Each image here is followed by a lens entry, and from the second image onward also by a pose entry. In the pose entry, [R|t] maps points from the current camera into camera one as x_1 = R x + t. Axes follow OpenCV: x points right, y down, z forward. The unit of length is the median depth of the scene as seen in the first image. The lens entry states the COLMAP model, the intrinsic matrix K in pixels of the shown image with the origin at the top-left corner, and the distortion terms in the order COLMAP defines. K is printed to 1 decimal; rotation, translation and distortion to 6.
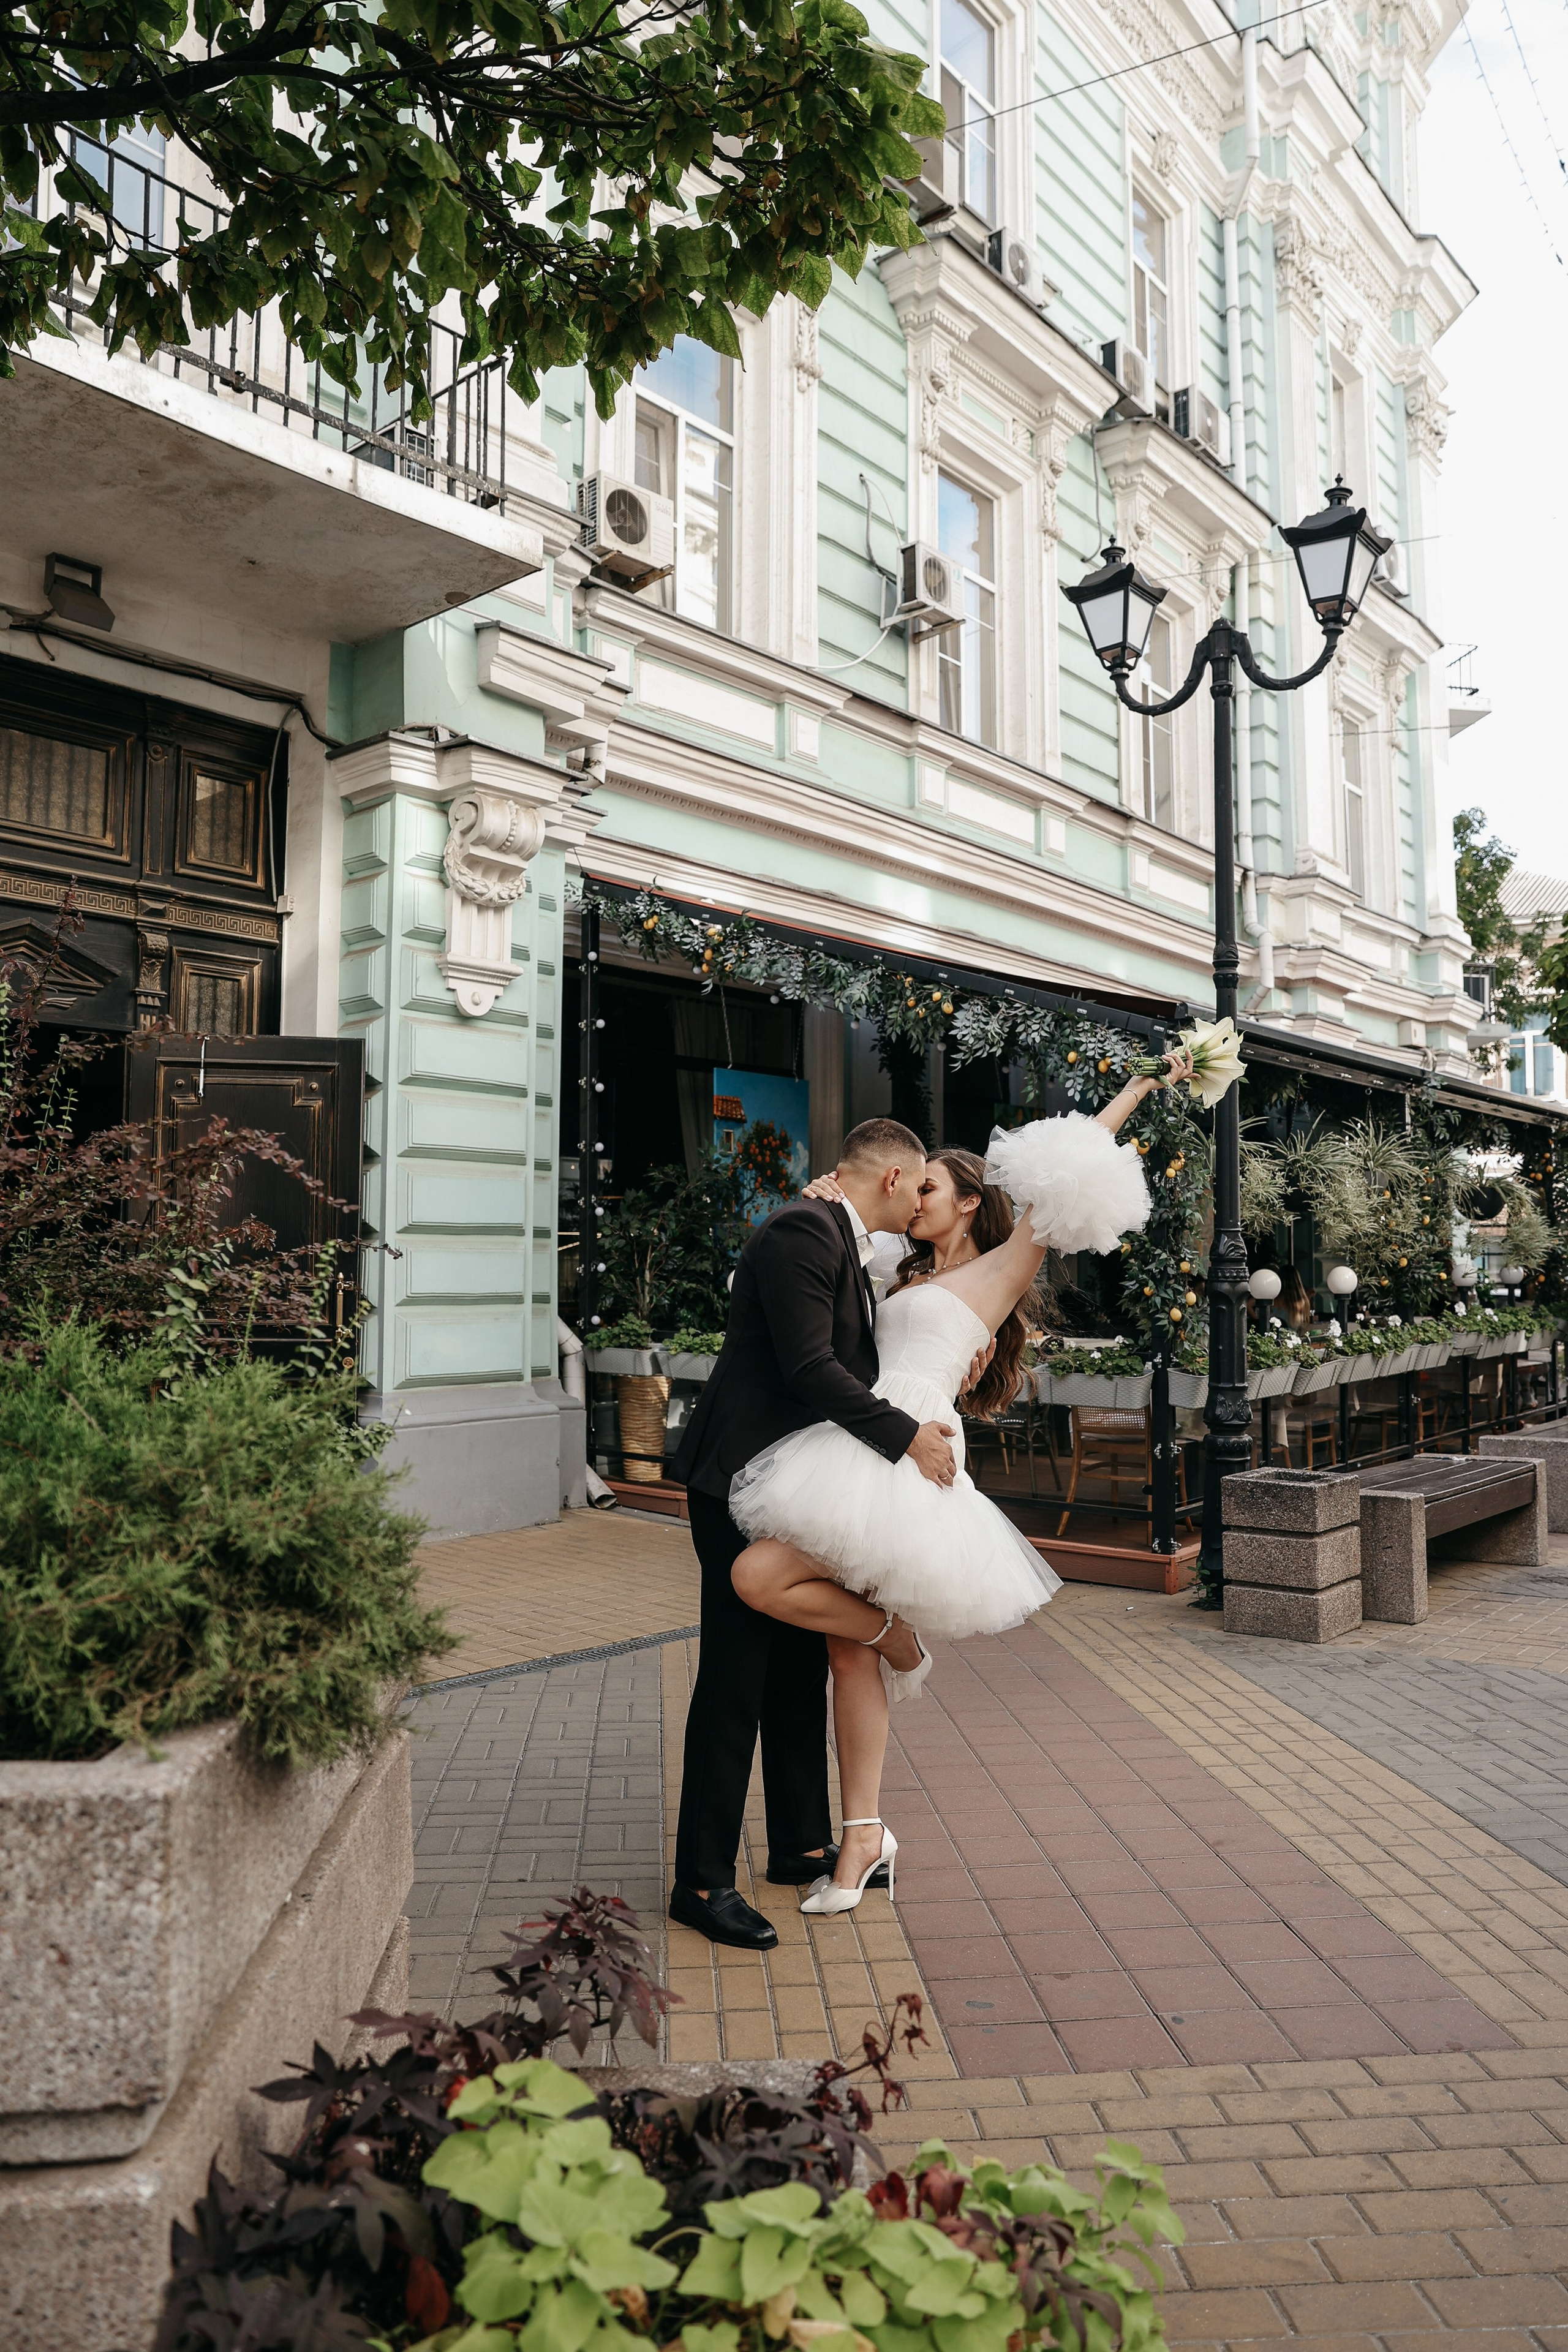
lens RADIAL K [[1593.8, 0, 774.6], [0, 1593.8, 1178.1], [0, 0, 1]] dist [-0.119719, 0.096338]
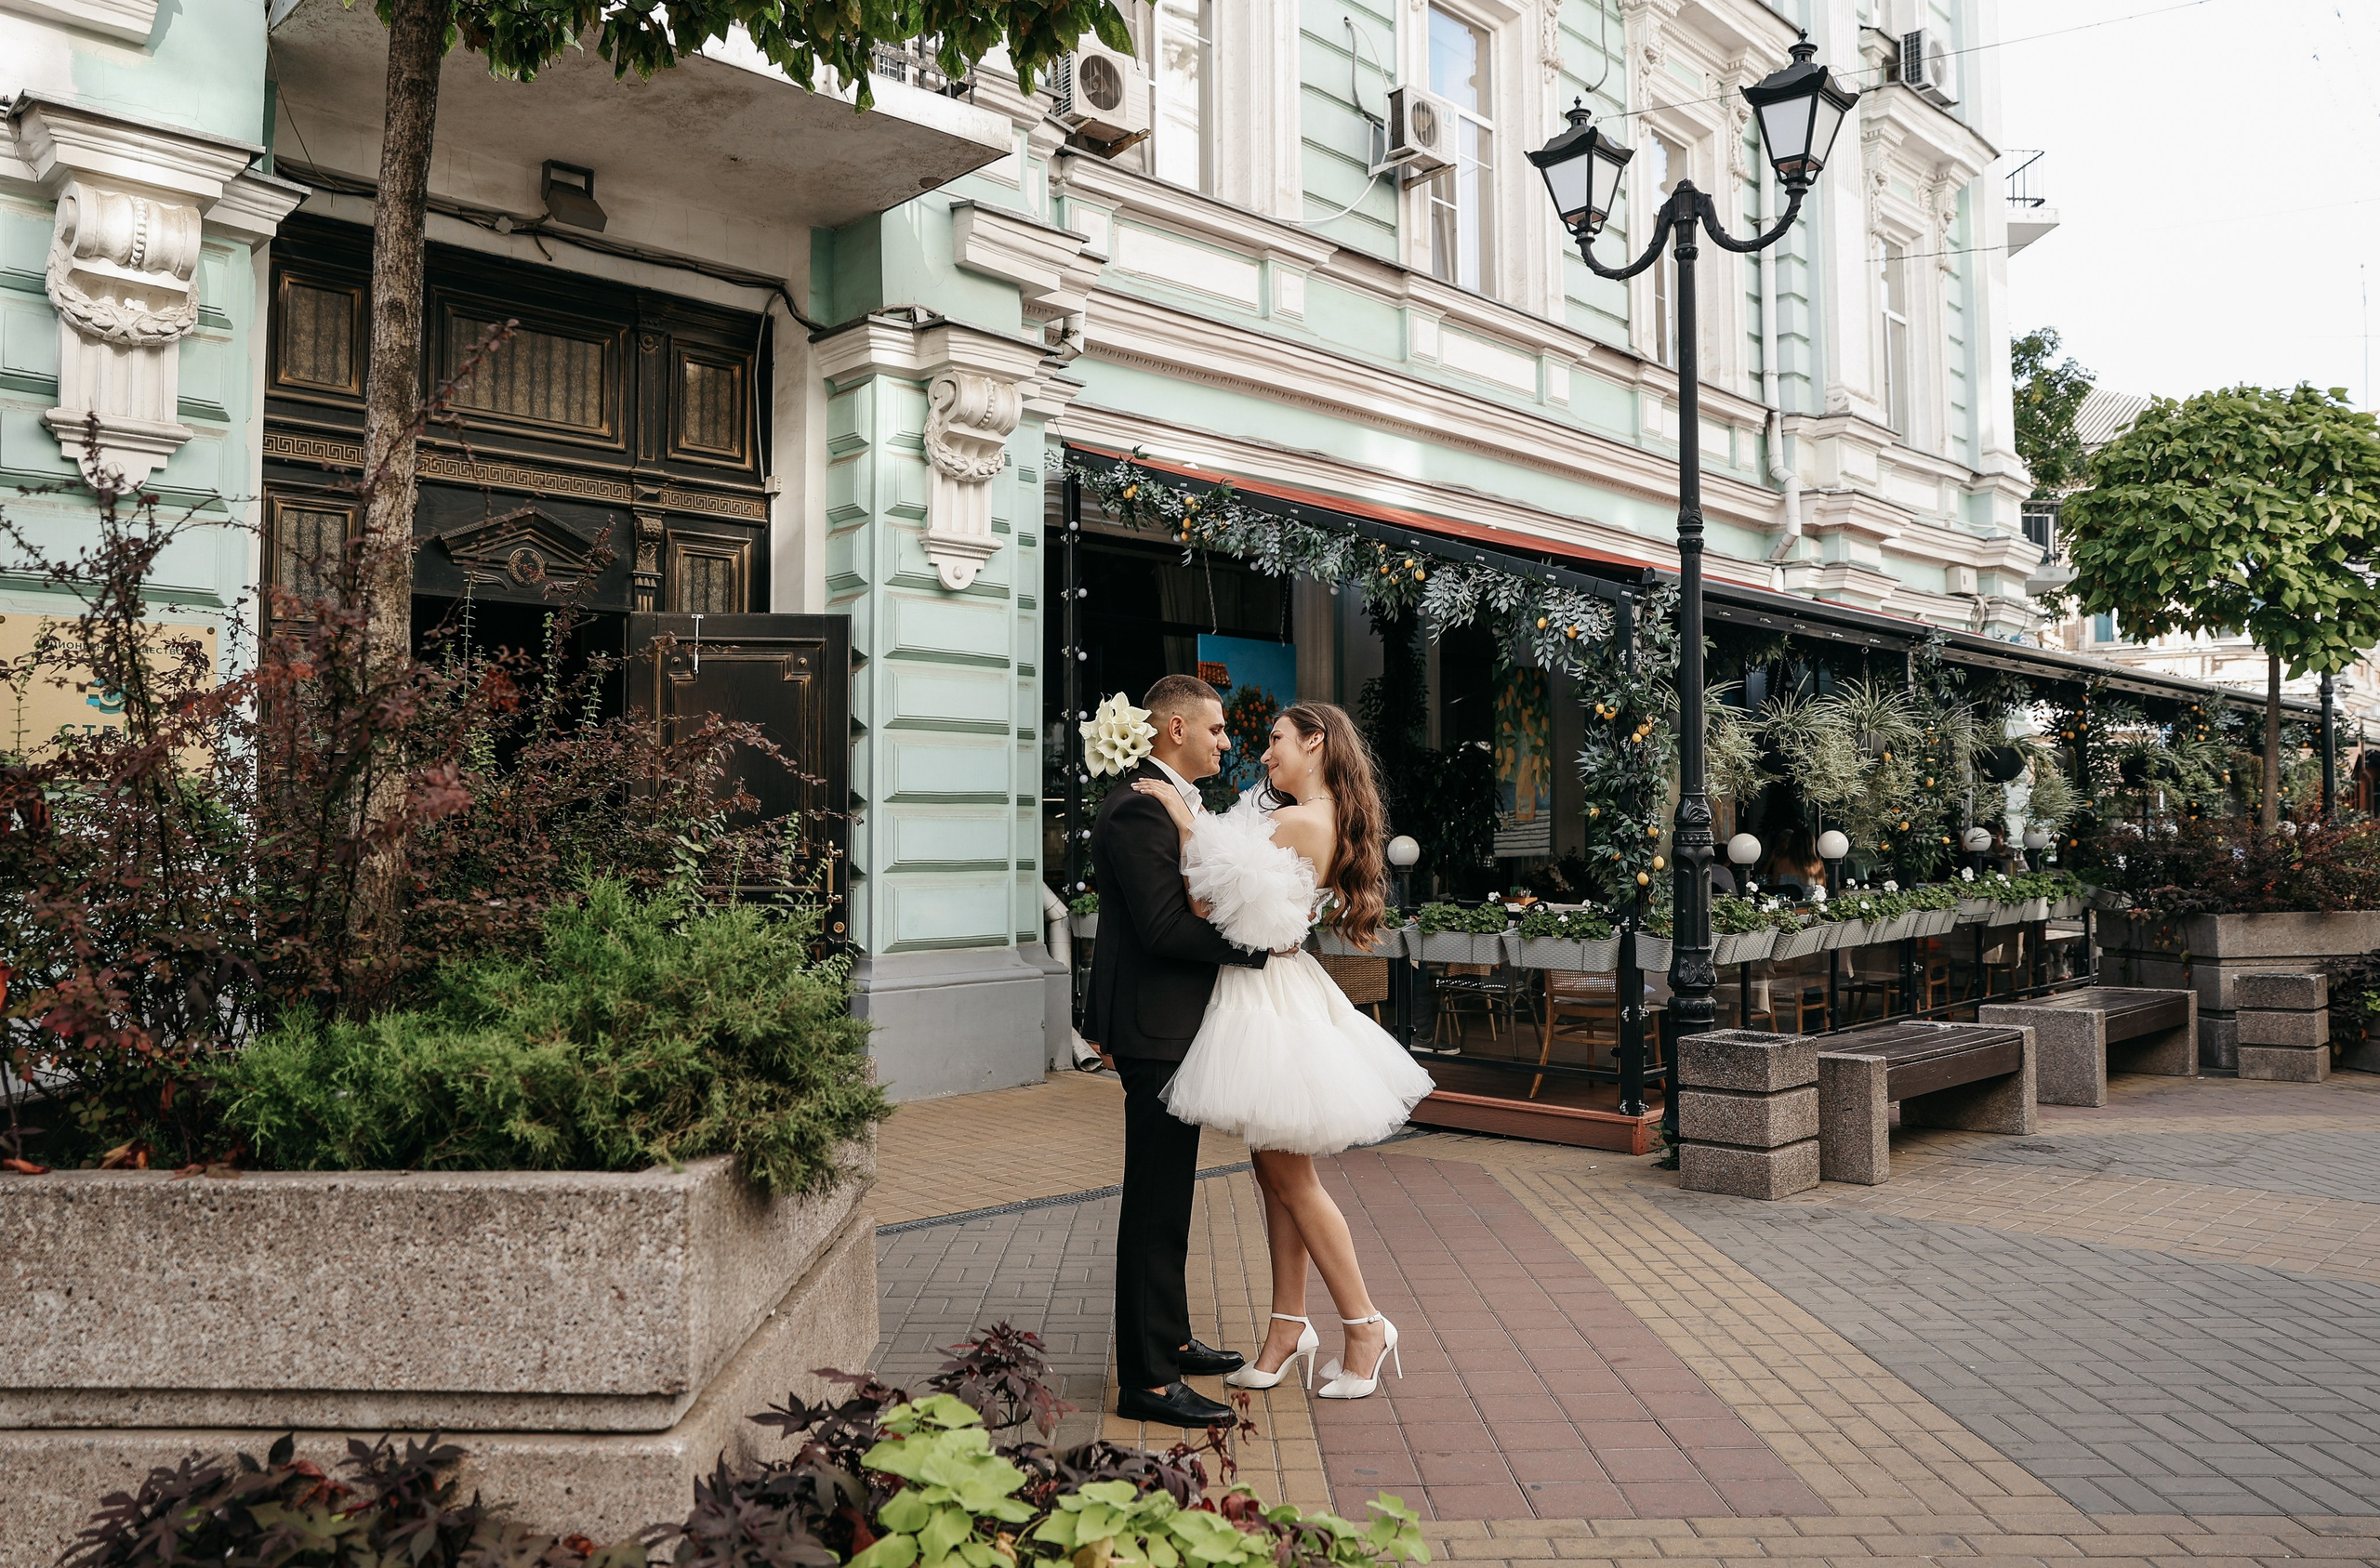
lens RADIAL K [[1721.8, 0, 1122.2], [0, 1721.8, 792.1], [0, 0, 1]] dist [-0.115935, 0.085623]
pose [[0.994386, -0.006668, -0.105606, 0.034356], [0.009974, 0.999476, 0.030809, -0.004826], [0.105345, -0.031689, 0.993931, -0.097797]]
